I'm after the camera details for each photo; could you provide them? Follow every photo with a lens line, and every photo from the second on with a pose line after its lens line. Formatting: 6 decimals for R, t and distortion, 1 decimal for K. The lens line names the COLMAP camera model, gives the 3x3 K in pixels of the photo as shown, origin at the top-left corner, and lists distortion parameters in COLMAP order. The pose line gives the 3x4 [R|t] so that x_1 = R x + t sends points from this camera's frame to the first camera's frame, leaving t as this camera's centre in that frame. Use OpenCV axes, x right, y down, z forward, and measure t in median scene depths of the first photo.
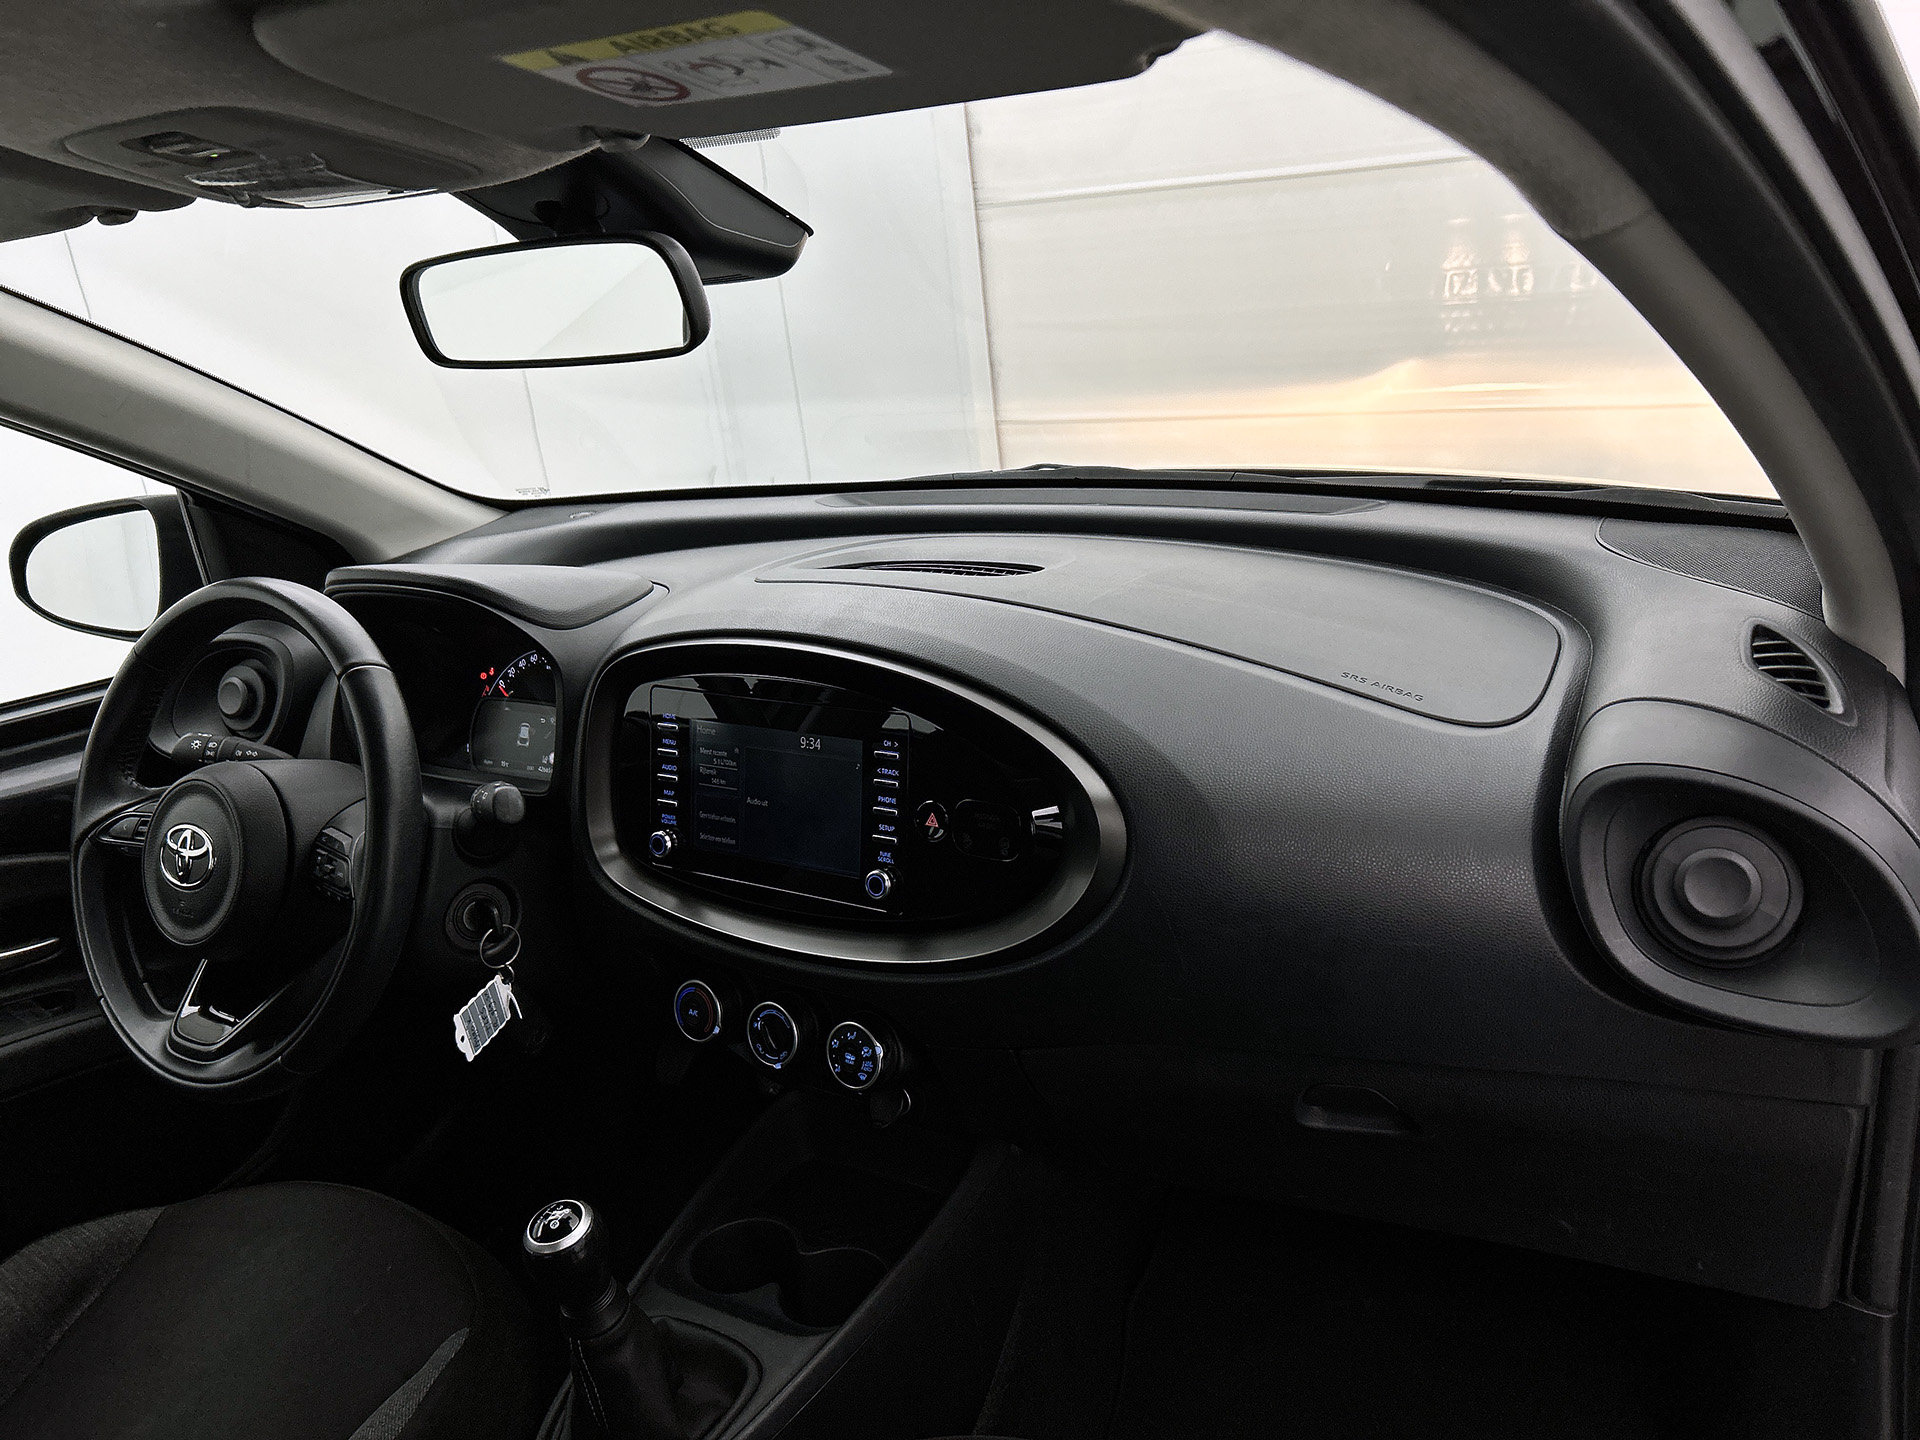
lens RADIAL K [[1442.5, 0, 956.3], [0, 1442.5, 724.6], [0, 0, 1]] dist [0.002608, 0.002043]
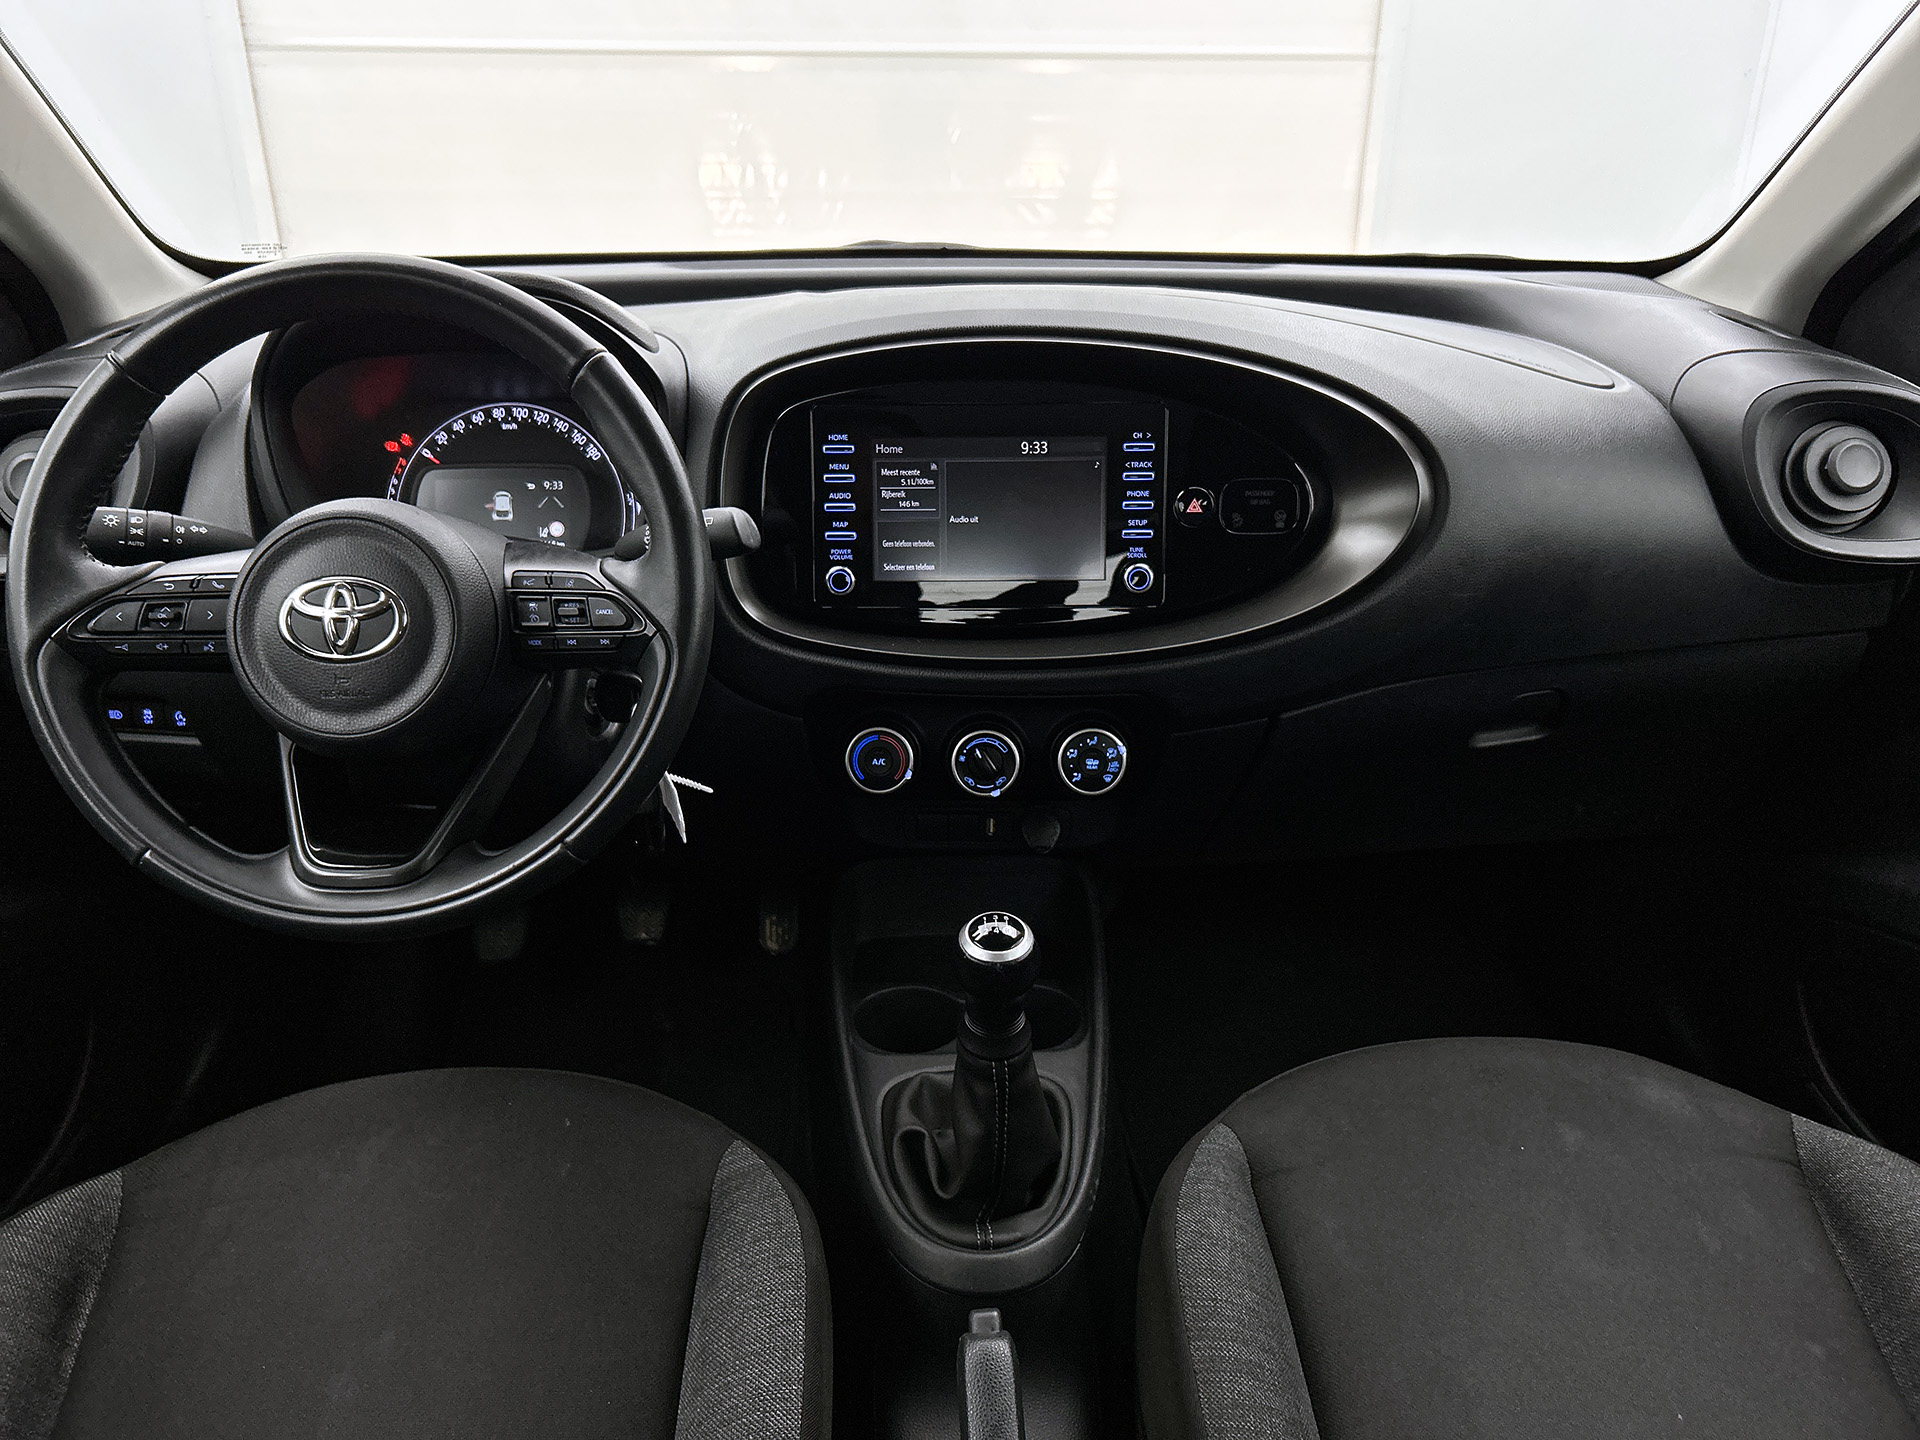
lens RADIAL K [[1430.9, 0, 1045.4], [0, 1430.9, 725.2], [0, 0, 1]] dist [0.001302, -0.043147]
pose [[0.823661, -0.122029, 0.553797, -0.615596], [0.094590, 0.992456, 0.078004, 0.116382], [-0.559138, -0.011866, 0.828990, 0.177410]]
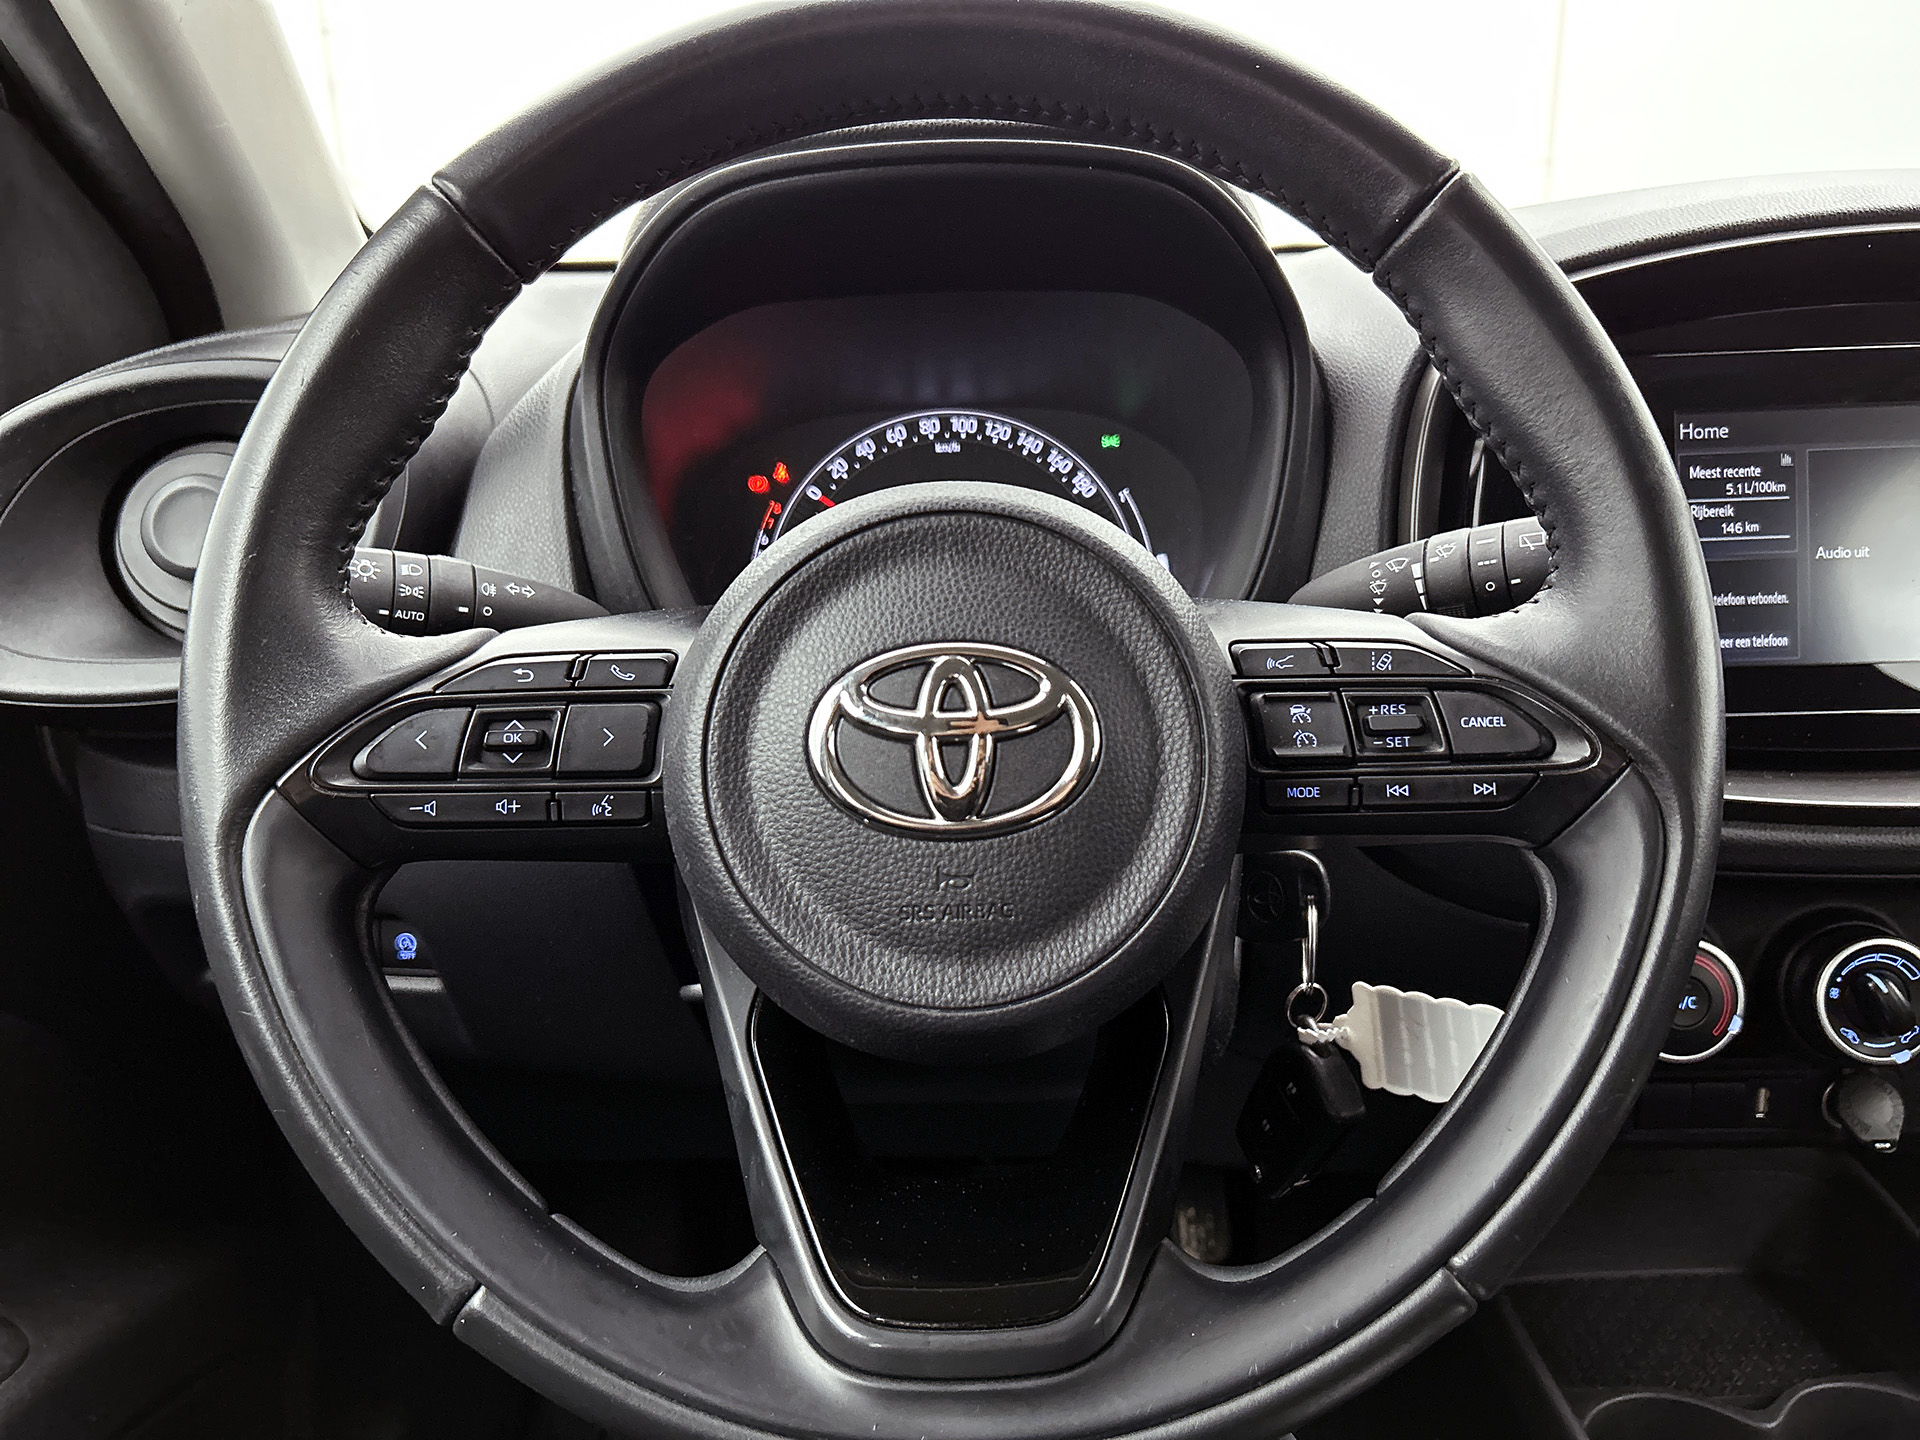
lens RADIAL K [[1440.7, 0, 960.0], [0, 1440.7, 720.0], [0, 0, 1]] dist [0.070750, -0.102928]
pose [[0.861573, -0.065525, 0.503387, -0.659109], [0.103653, 0.993450, -0.048091, 0.097245], [-0.496939, 0.093611, 0.862722, 0.698202]]
